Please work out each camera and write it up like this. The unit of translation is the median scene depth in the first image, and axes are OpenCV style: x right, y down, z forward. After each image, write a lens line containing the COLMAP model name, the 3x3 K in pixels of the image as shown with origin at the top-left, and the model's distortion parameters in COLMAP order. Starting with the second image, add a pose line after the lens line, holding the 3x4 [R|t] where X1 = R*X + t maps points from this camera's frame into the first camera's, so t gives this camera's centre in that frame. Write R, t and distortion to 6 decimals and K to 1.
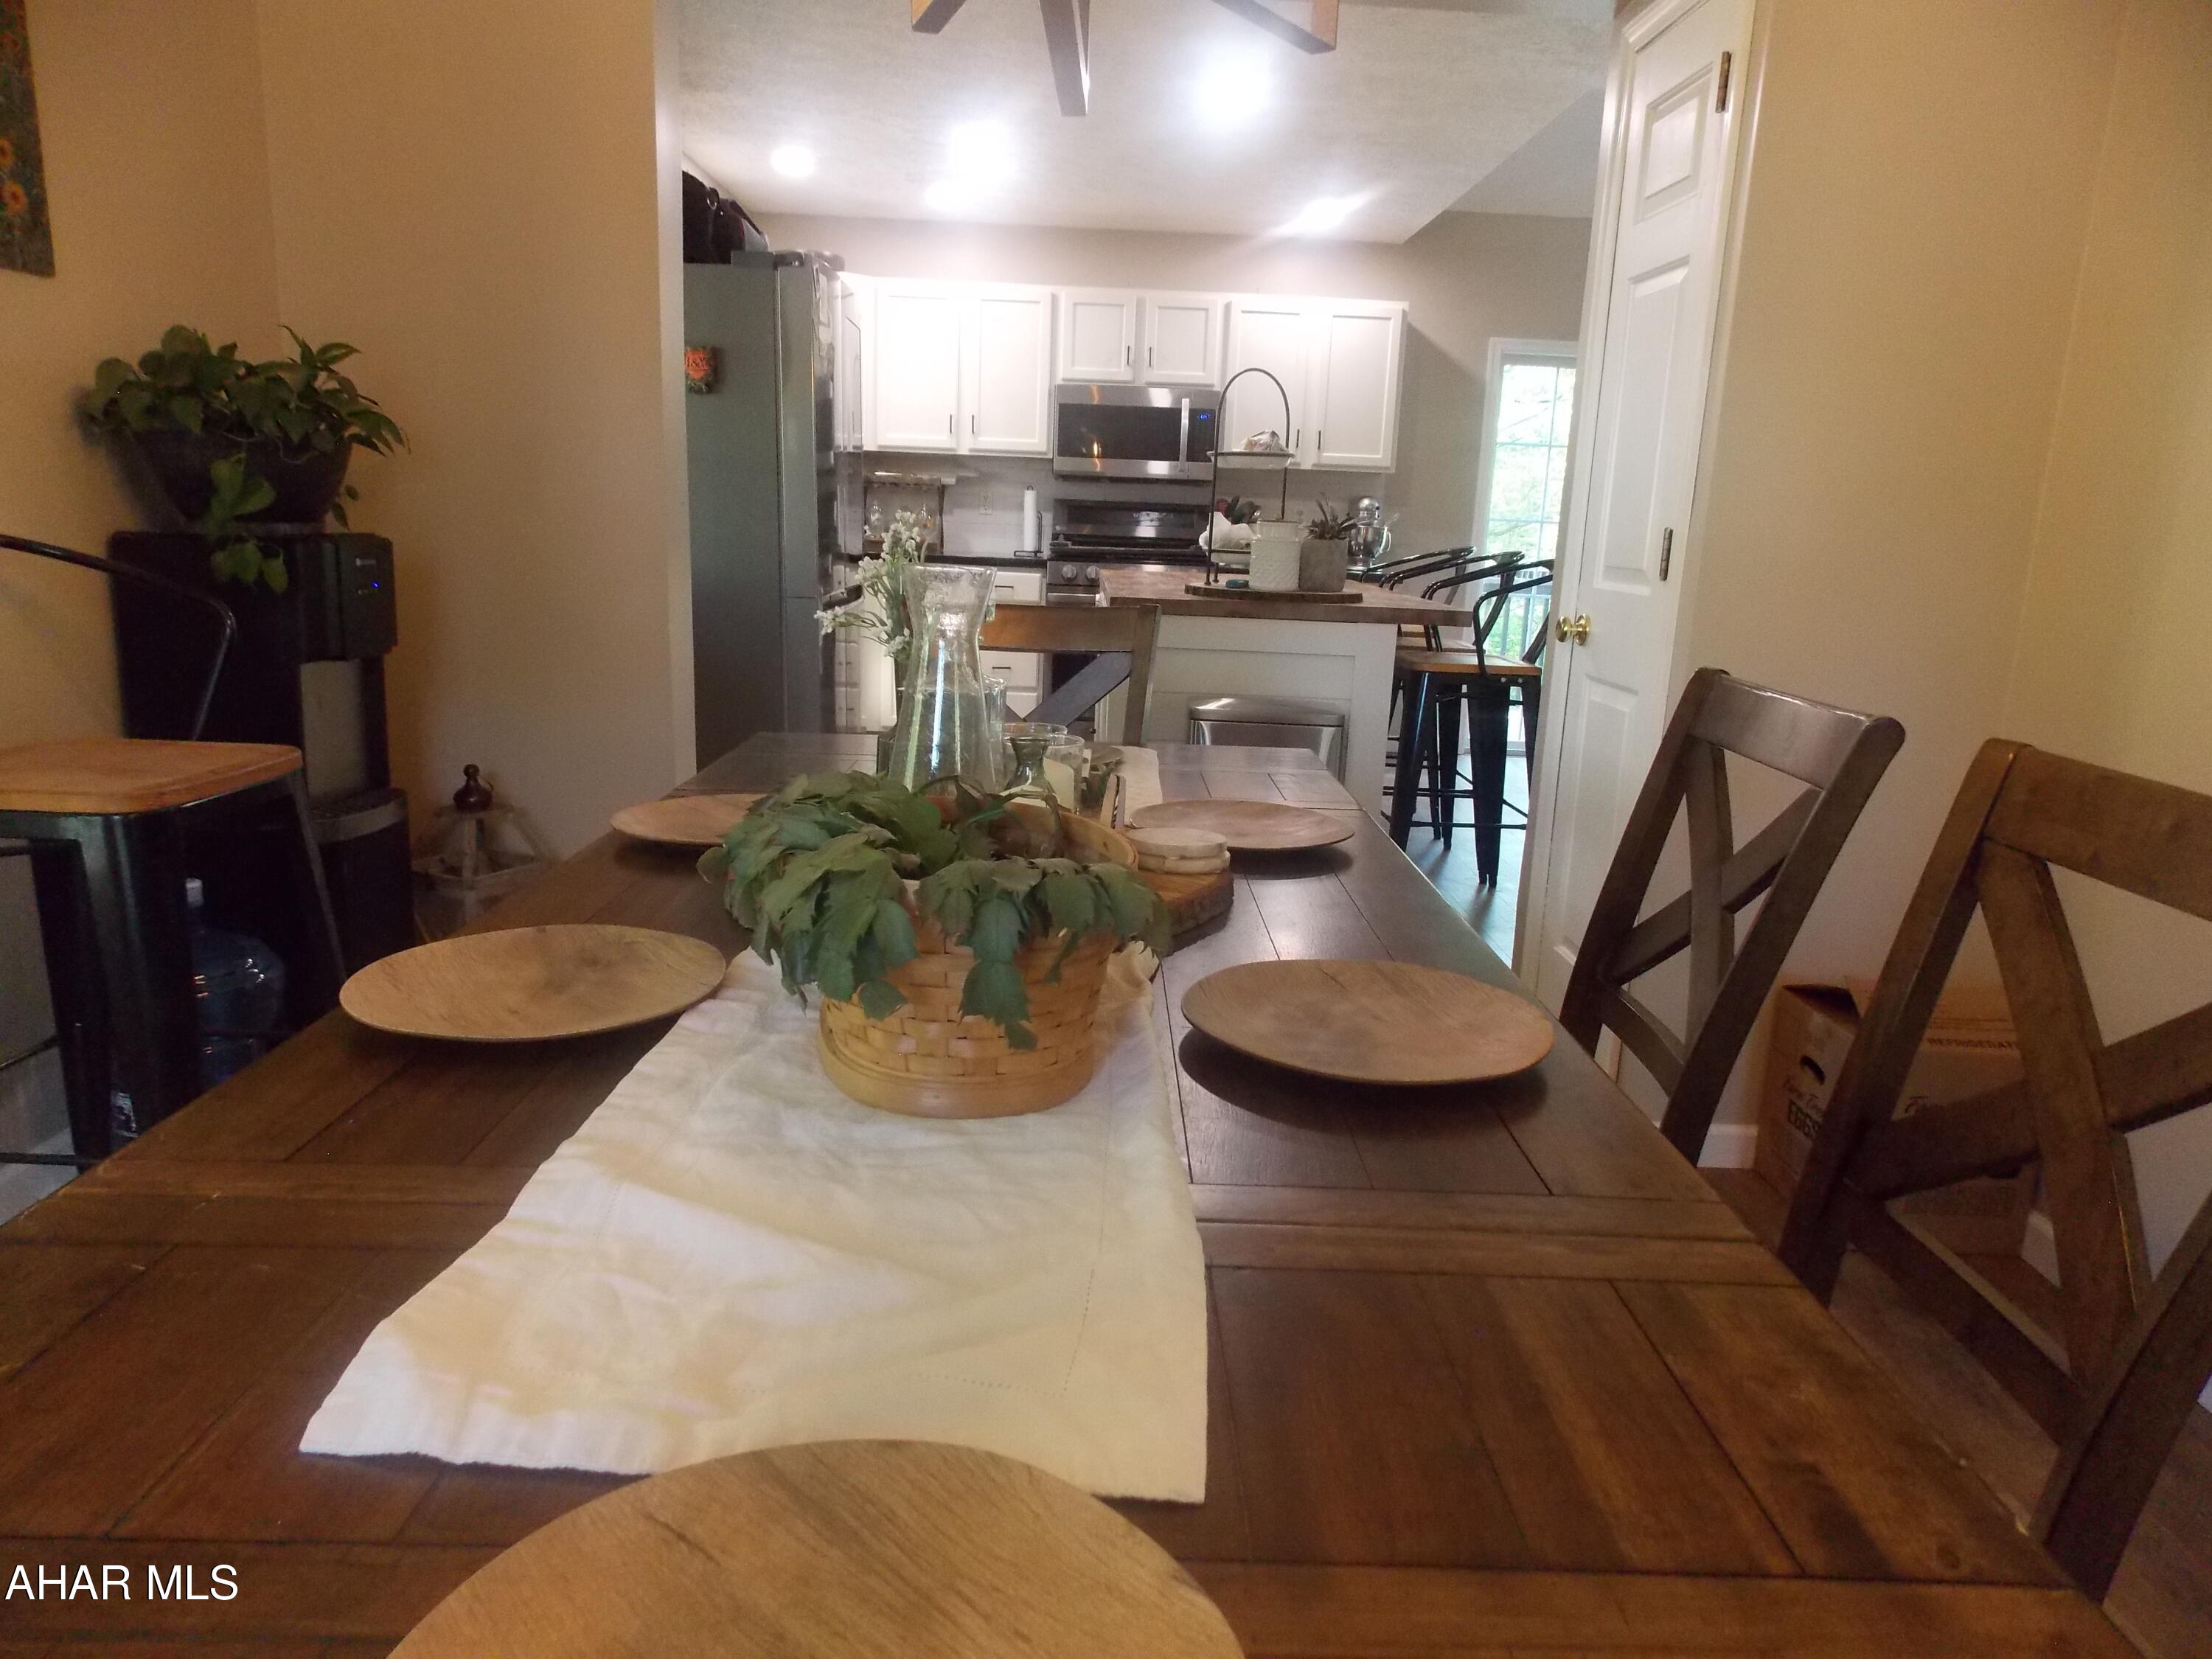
lens RADIAL K [[1467.6, 0, 1097.9], [0, 1467.6, 818.8], [0, 0, 1]] dist [0.020772, 0.001295]
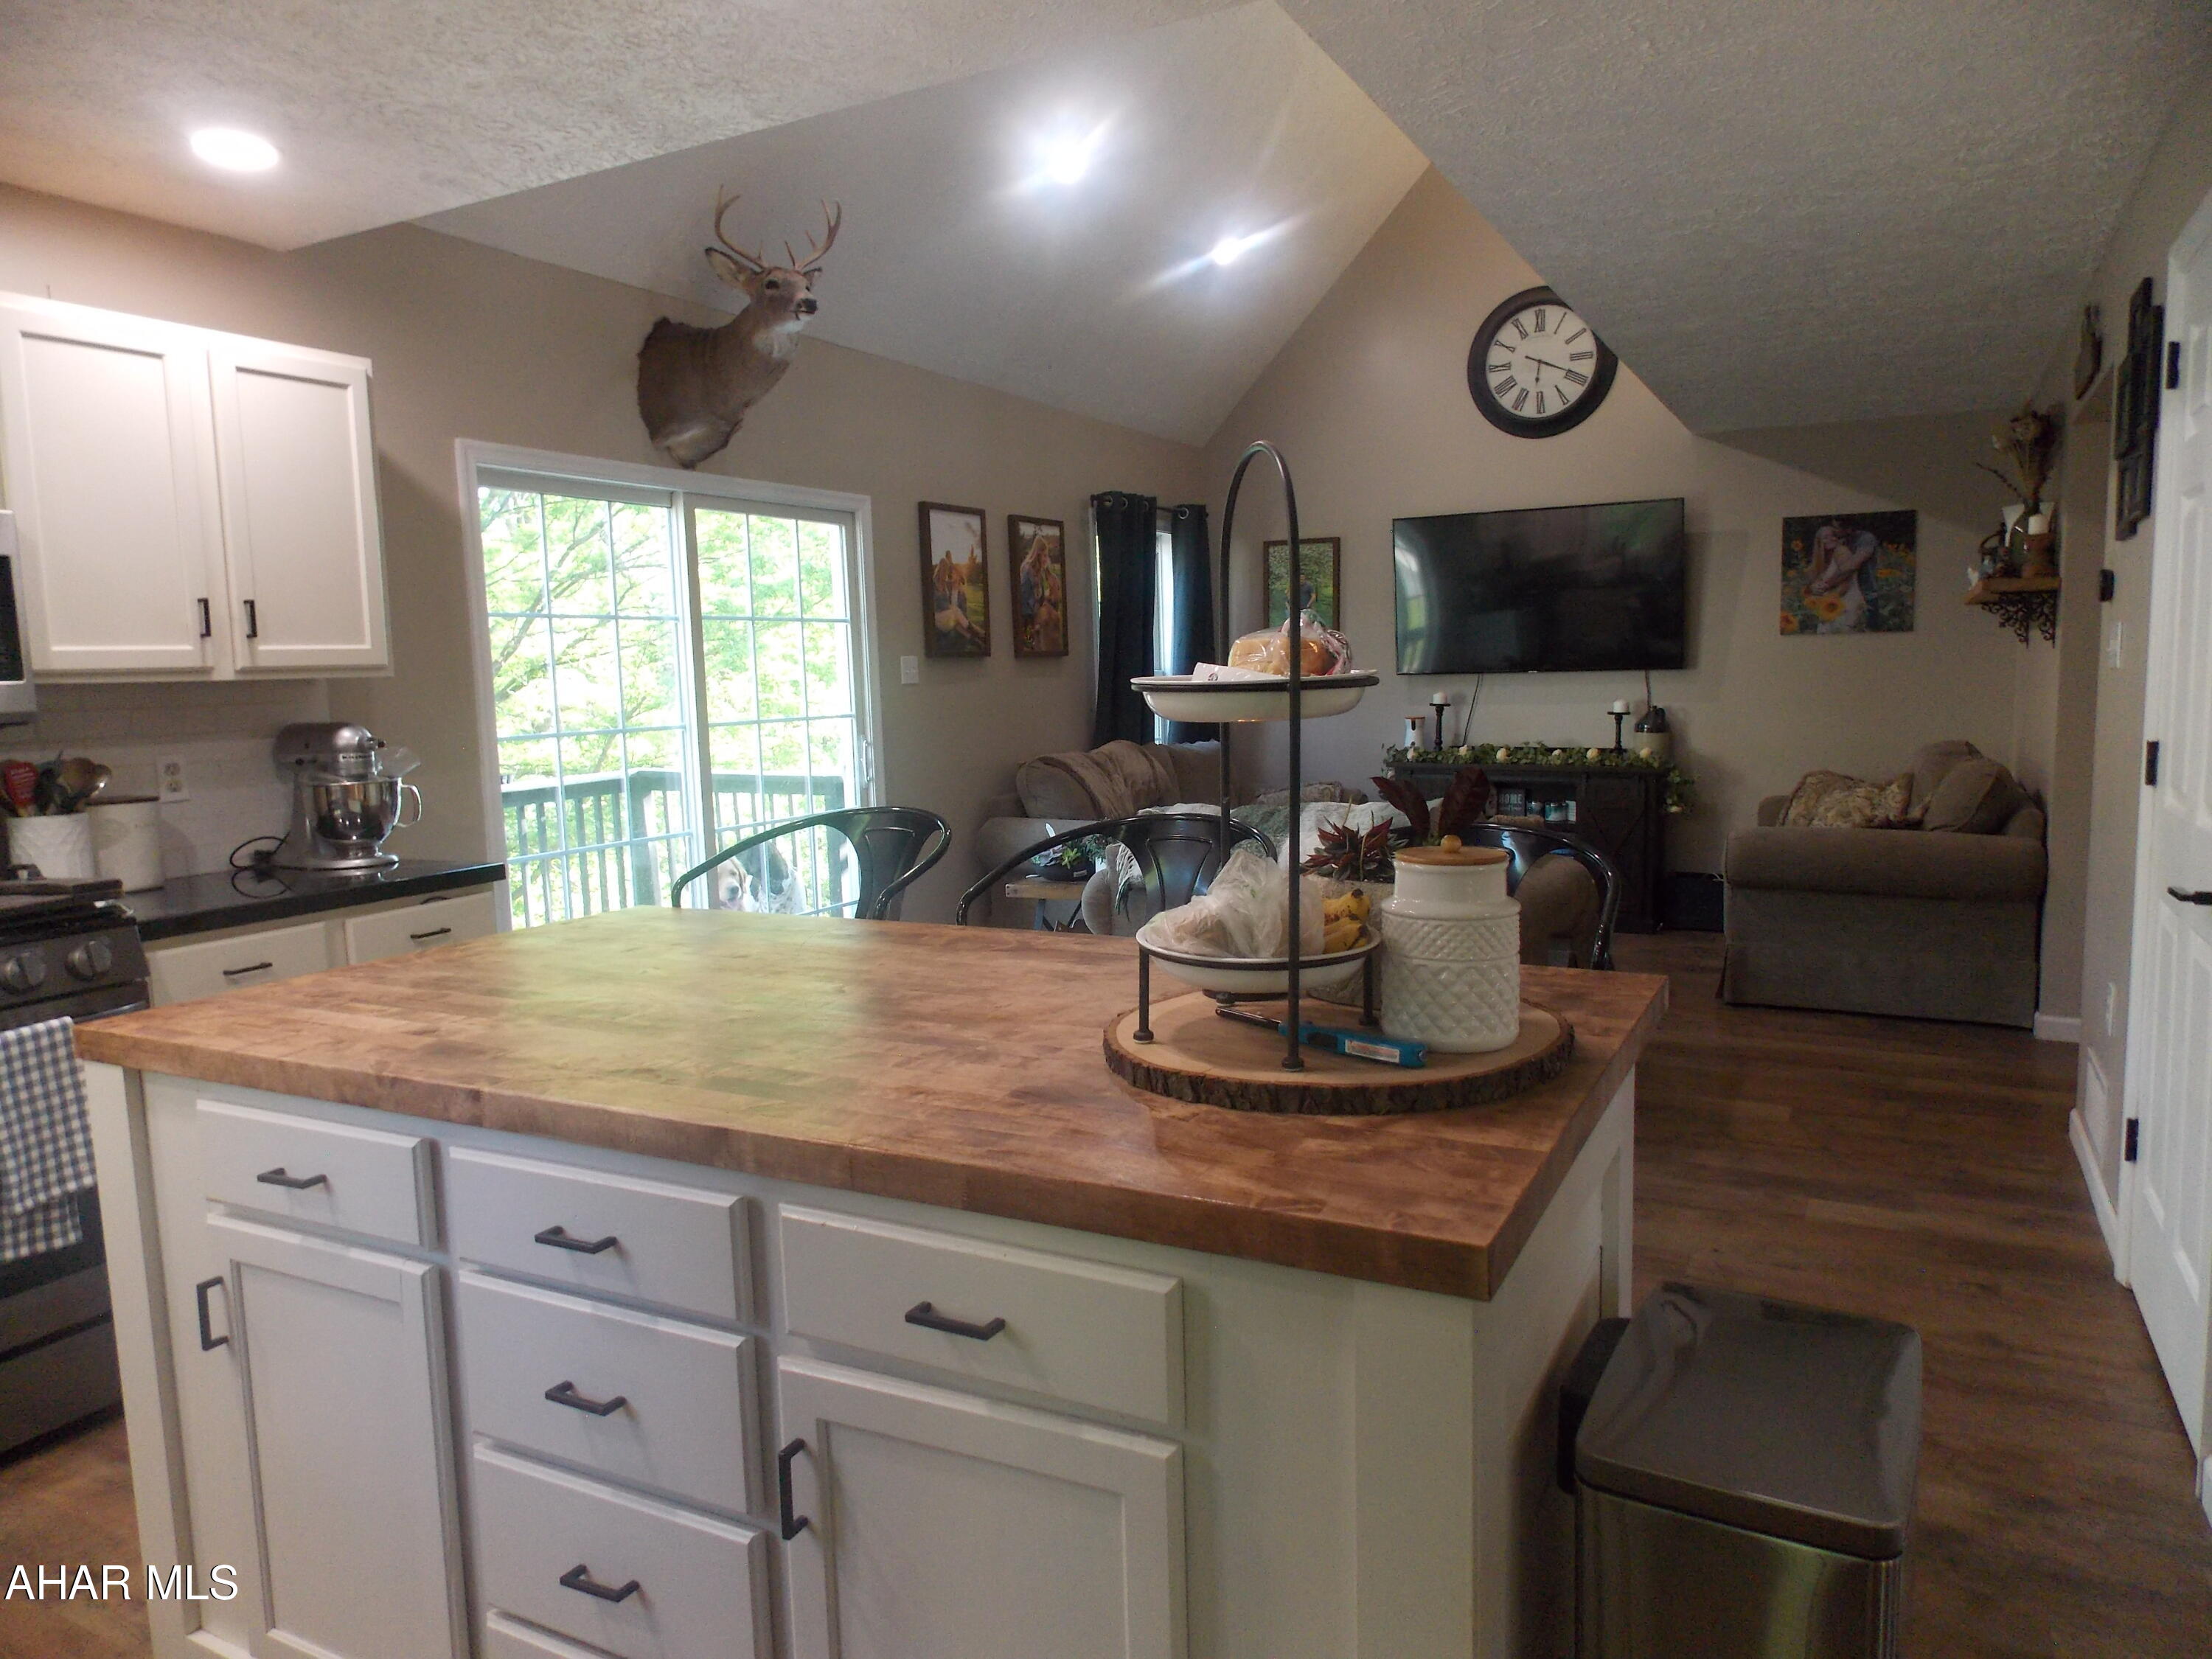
lens RADIAL K [[1451.4, 0, 1106.0], [0, 1451.4, 829.5], [0, 0, 1]] dist [-0.012133, 0.003480]
pose [[0.480939, -0.159618, 0.862102, -0.135391], [0.233720, 0.971048, 0.049404, -0.151175], [-0.845028, 0.177730, 0.504321, 0.545379]]
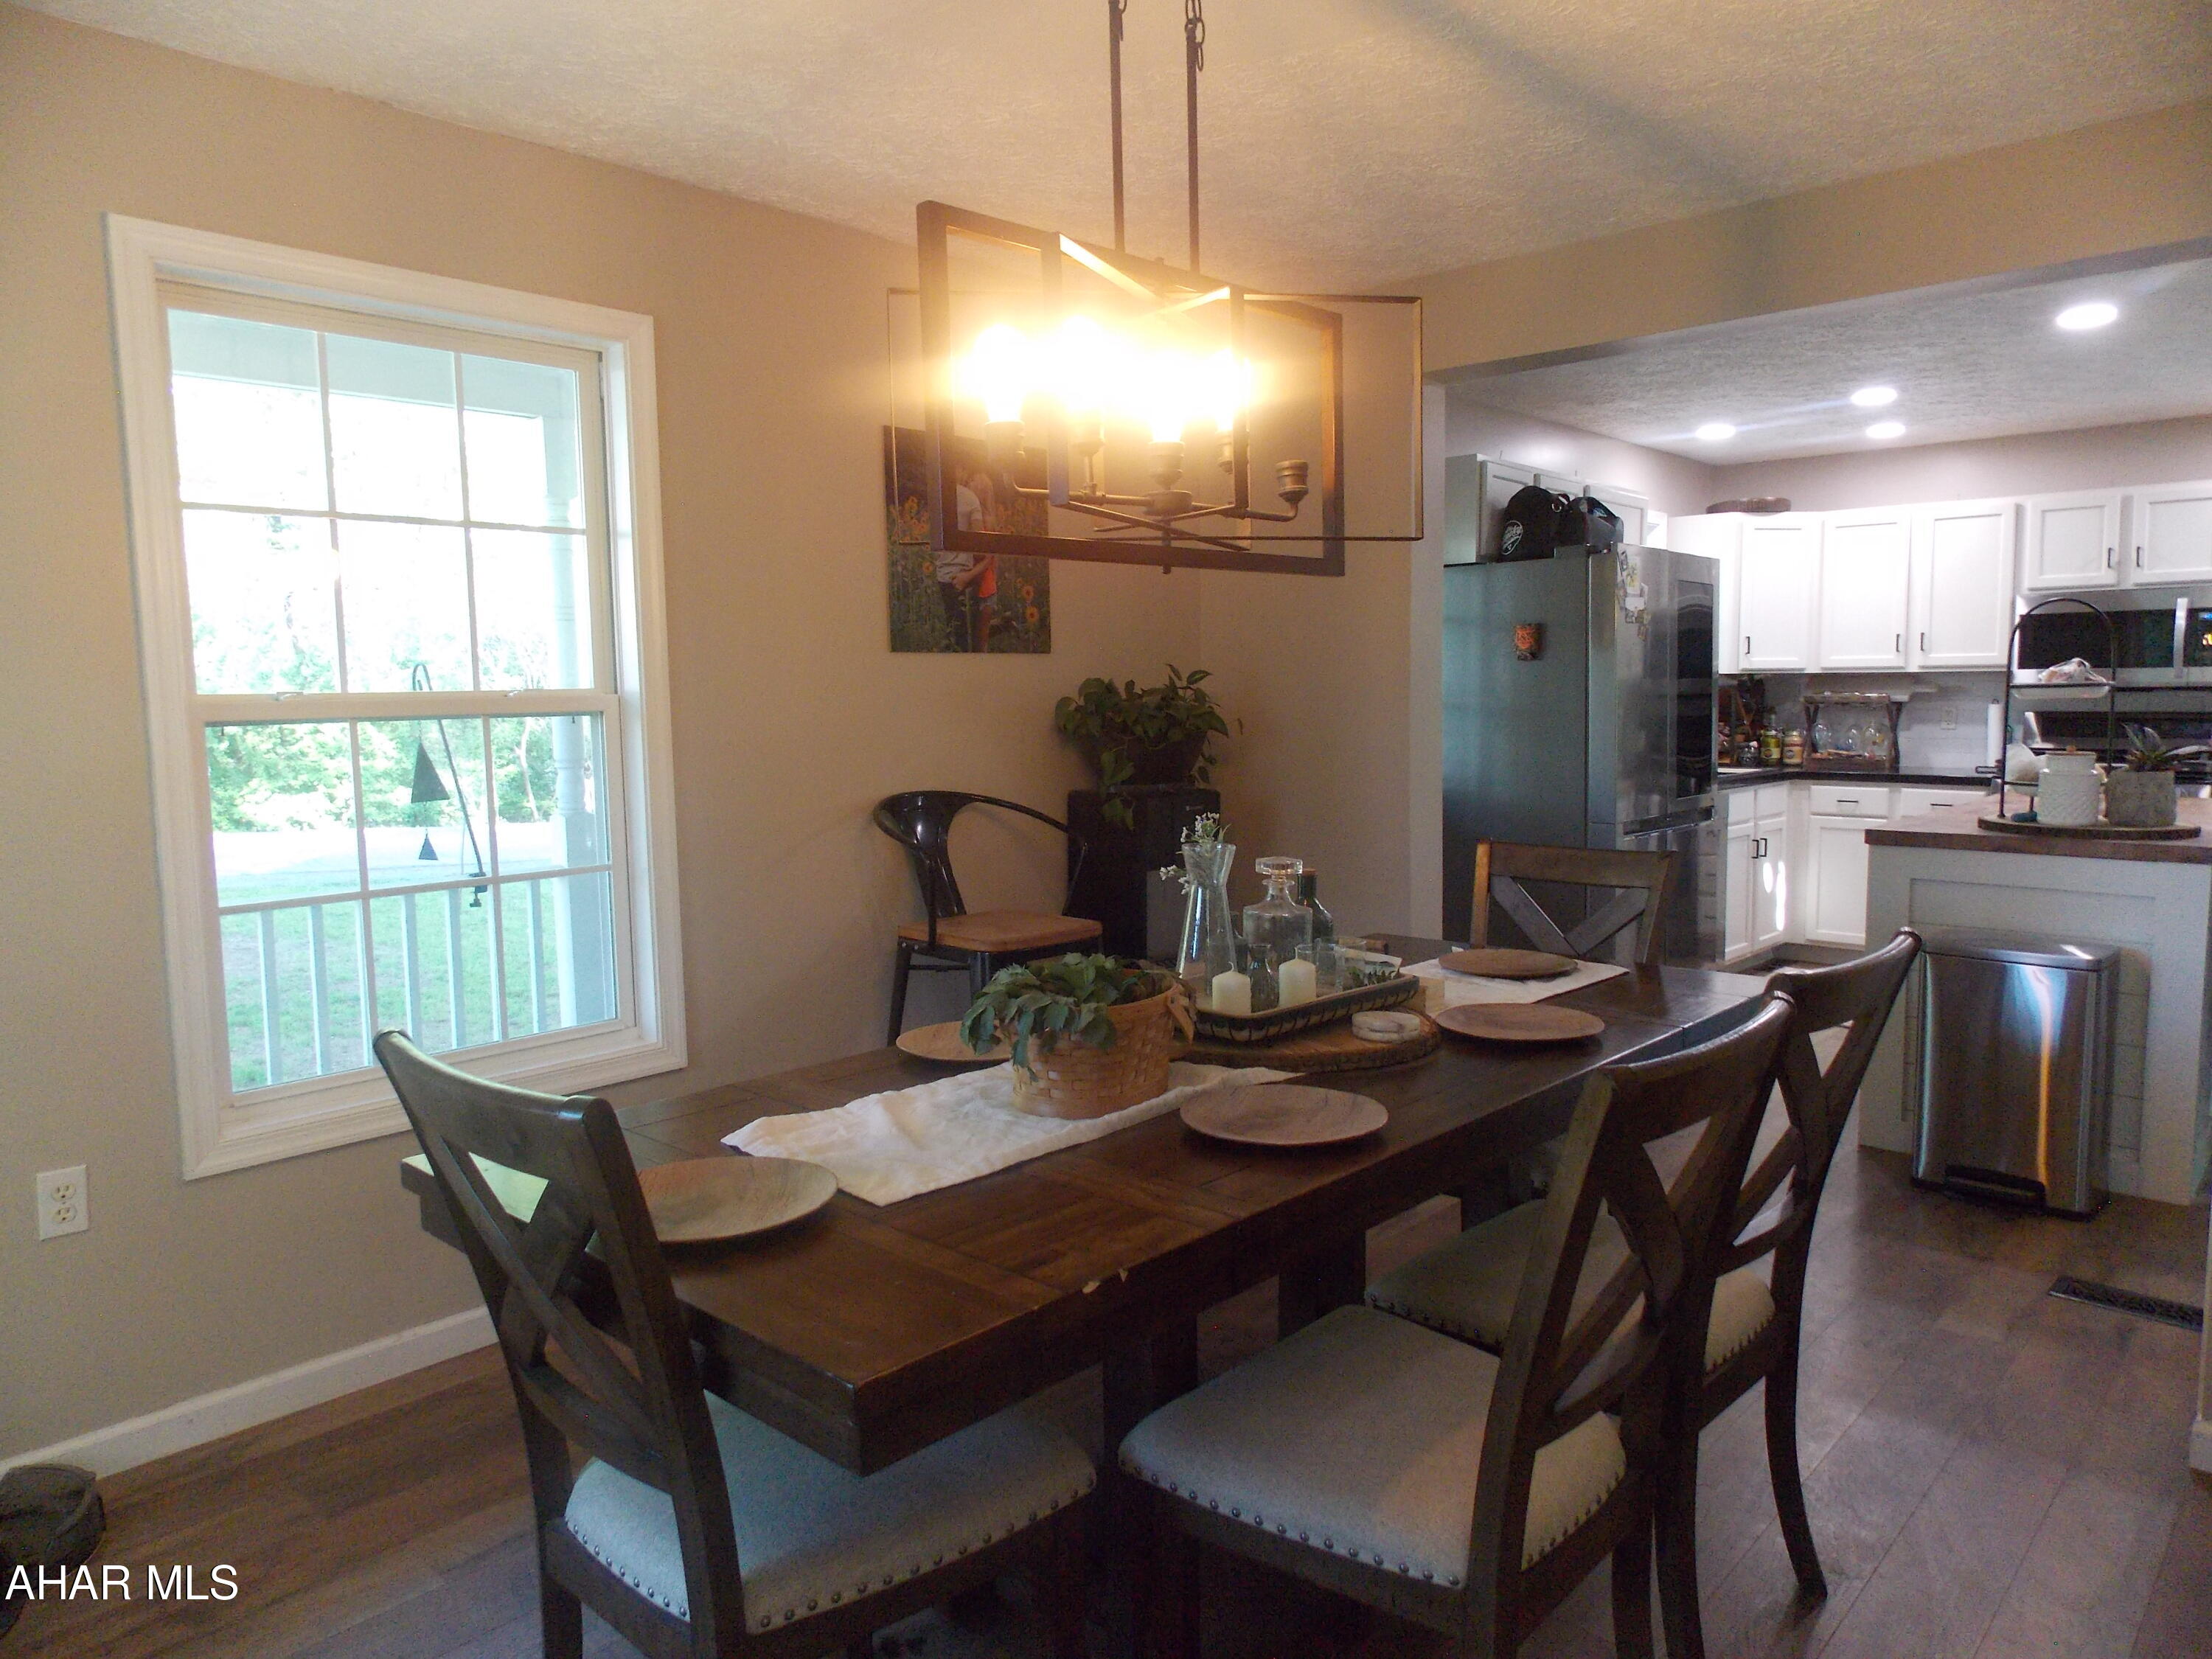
lens RADIAL K [[1476.8, 0, 1106.0], [0, 1476.8, 829.5], [0, 0, 1]] dist [-0.002808, -0.006716]
pose [[0.728993, 0.018922, -0.684260, 0.197208], [-0.102556, 0.991354, -0.081846, -0.005781], [0.676795, 0.129840, 0.724631, -0.073331]]
